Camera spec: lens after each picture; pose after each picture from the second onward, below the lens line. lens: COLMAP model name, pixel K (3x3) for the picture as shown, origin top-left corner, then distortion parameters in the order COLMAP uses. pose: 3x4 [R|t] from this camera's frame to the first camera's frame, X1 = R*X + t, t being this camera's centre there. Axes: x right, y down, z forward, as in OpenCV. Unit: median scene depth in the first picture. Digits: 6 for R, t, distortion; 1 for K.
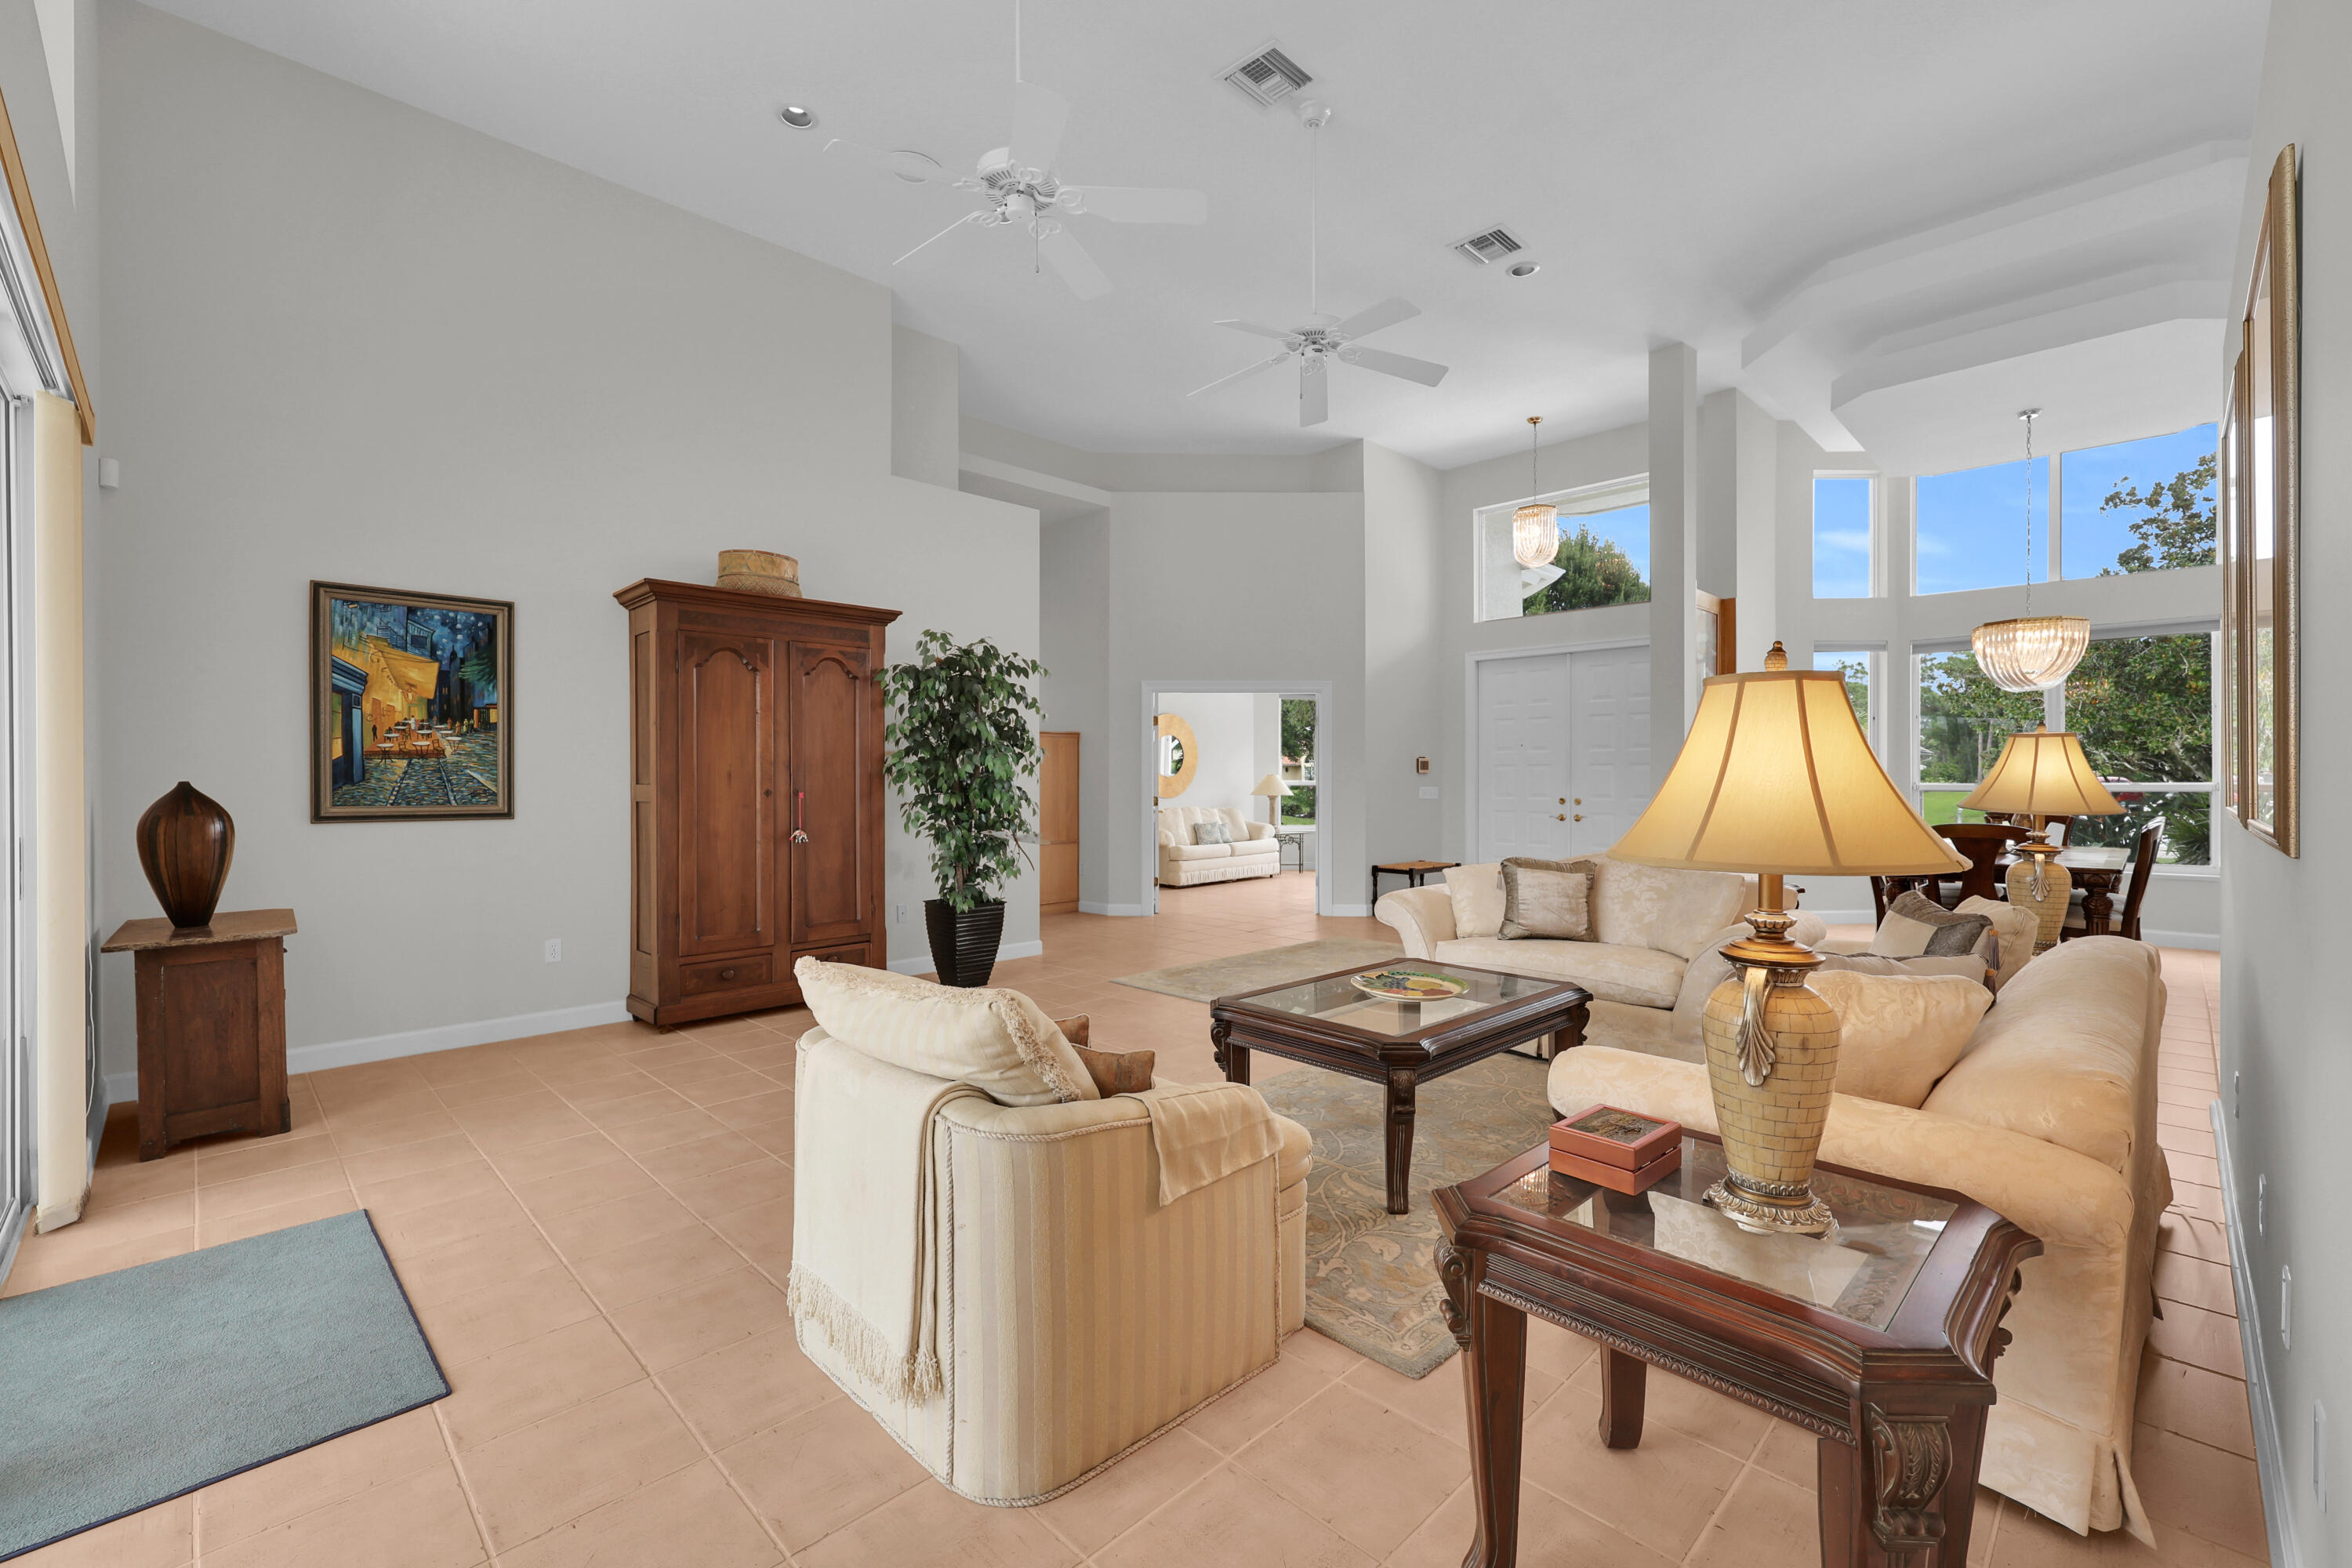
lens RADIAL K [[967.0, 0, 1176.0], [0, 967.0, 784.0], [0, 0, 1]] dist [0.002331, -0.000554]
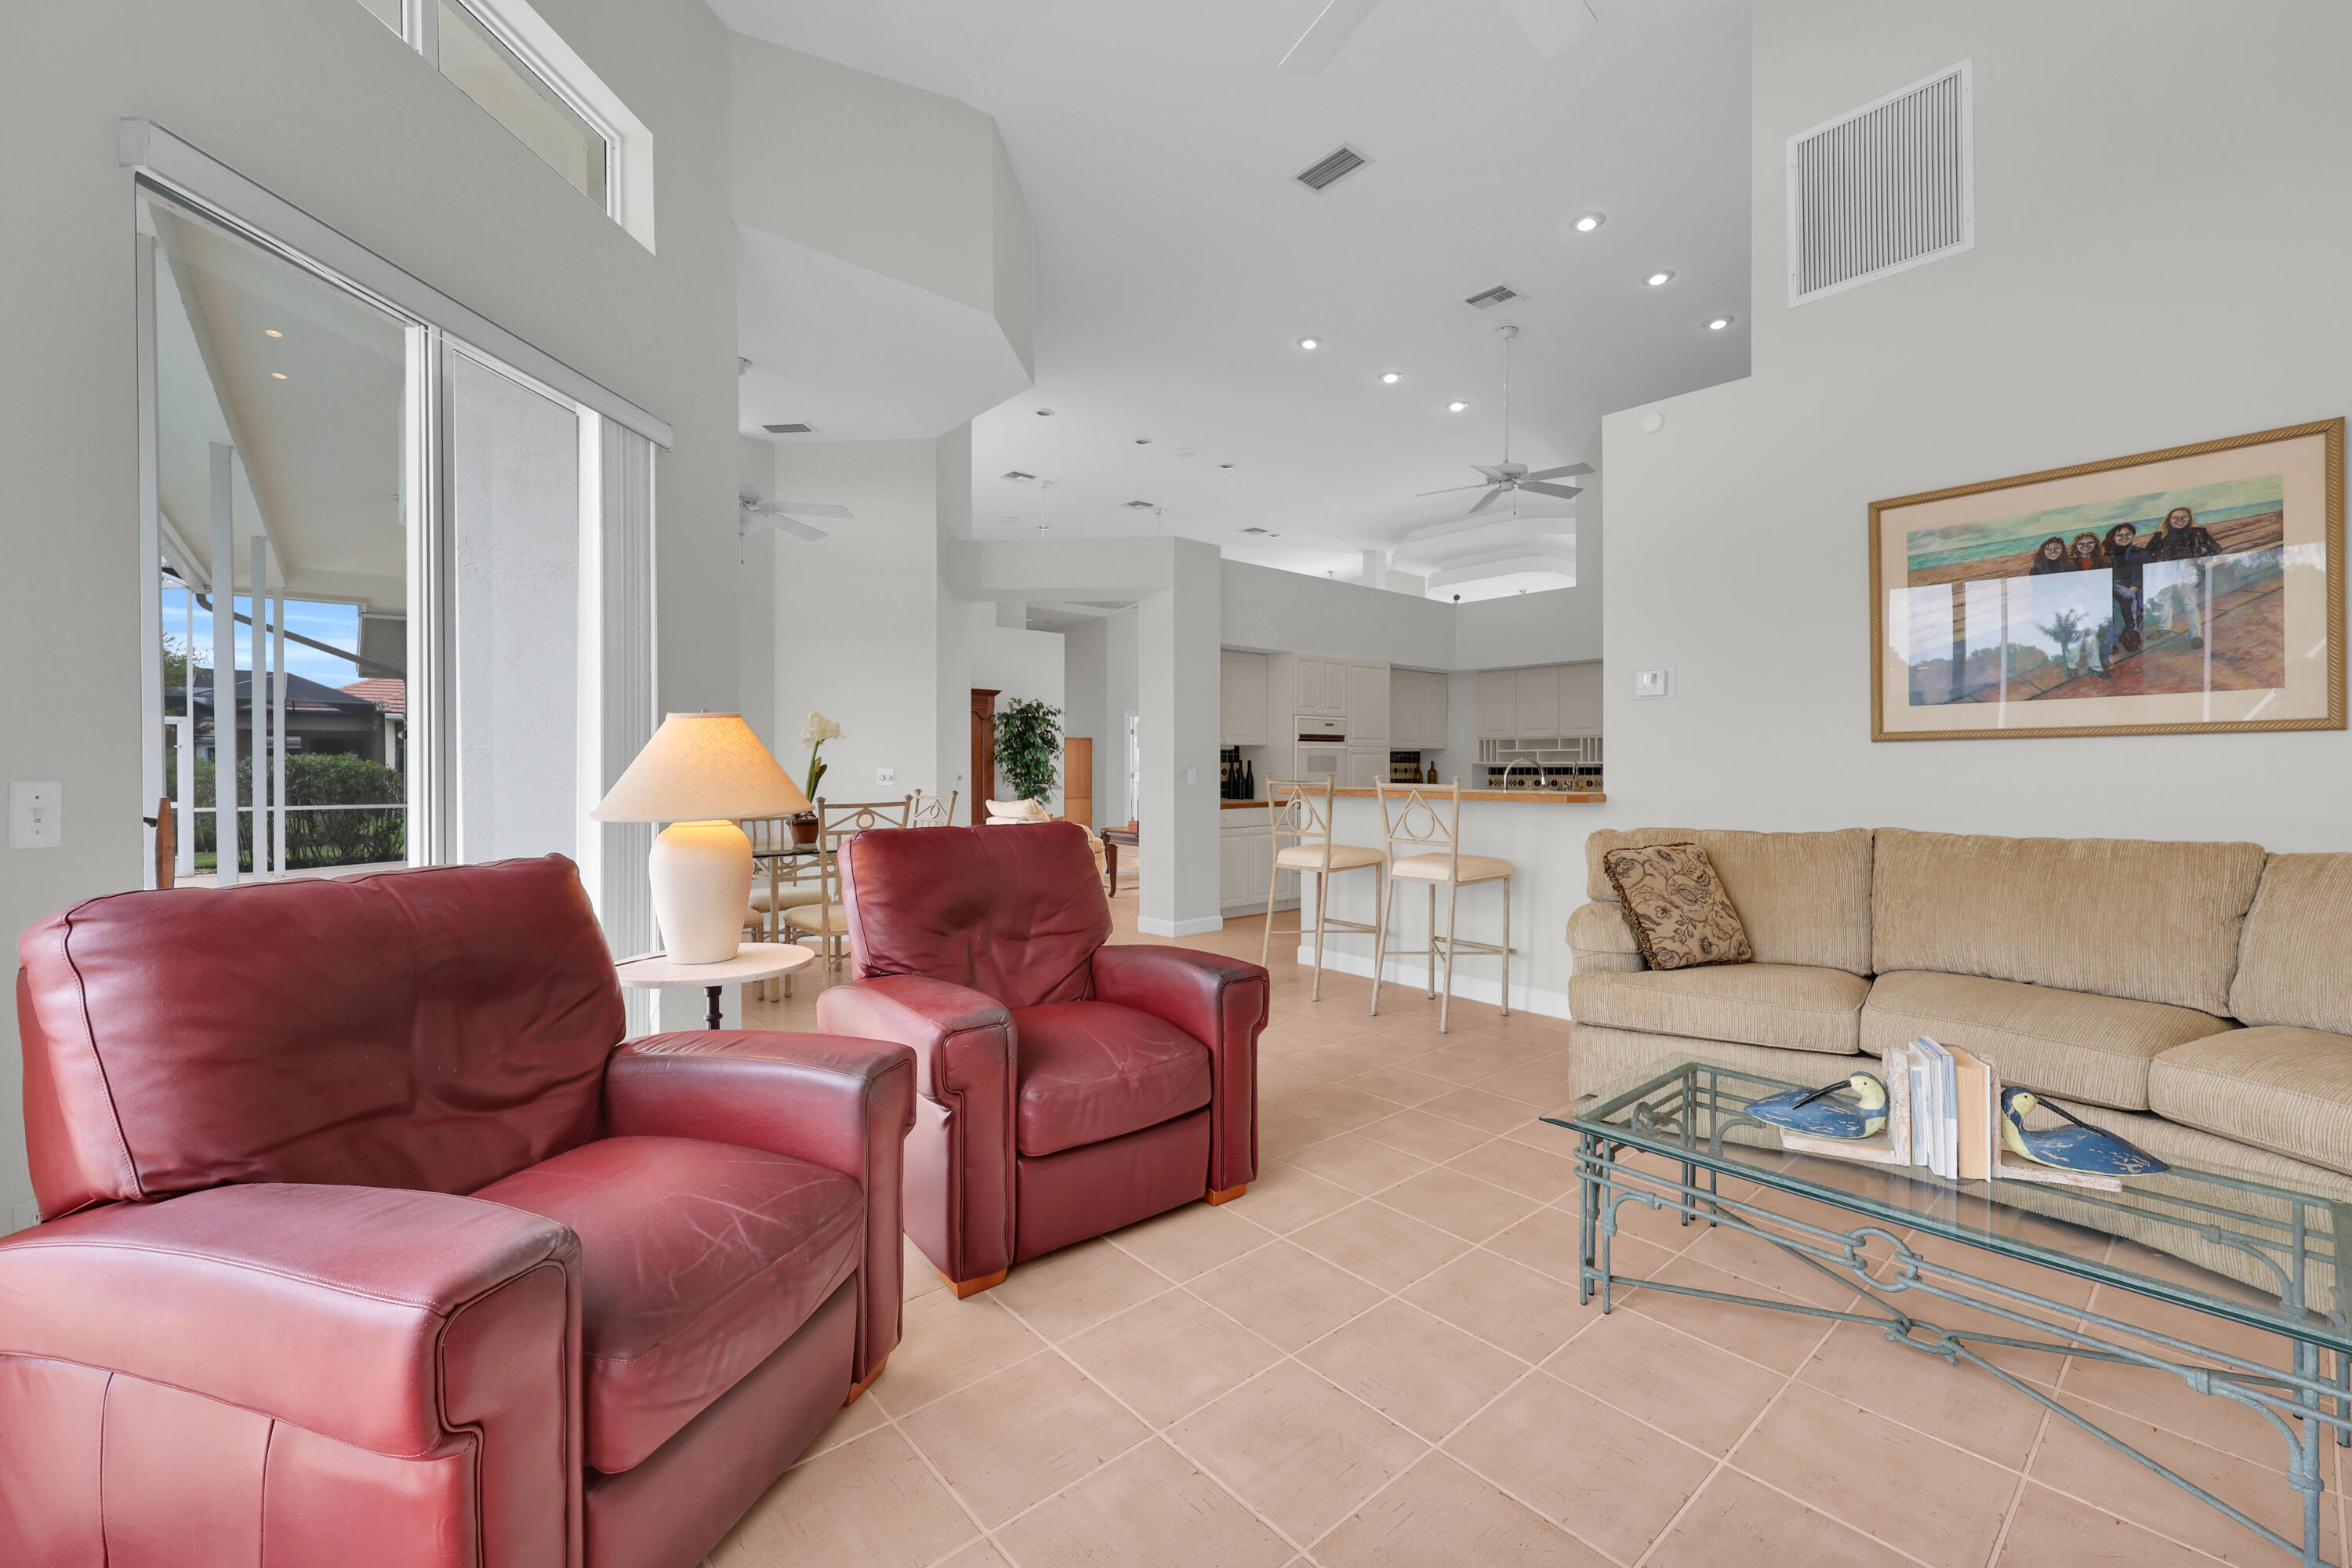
lens RADIAL K [[967.0, 0, 1176.0], [0, 967.0, 784.0], [0, 0, 1]] dist [0.002331, -0.000554]
pose [[0.997133, 0.004595, -0.075535, 0.303964], [-0.003744, 0.999928, 0.011413, 0.020070], [0.075582, -0.011098, 0.997078, -1.258031]]
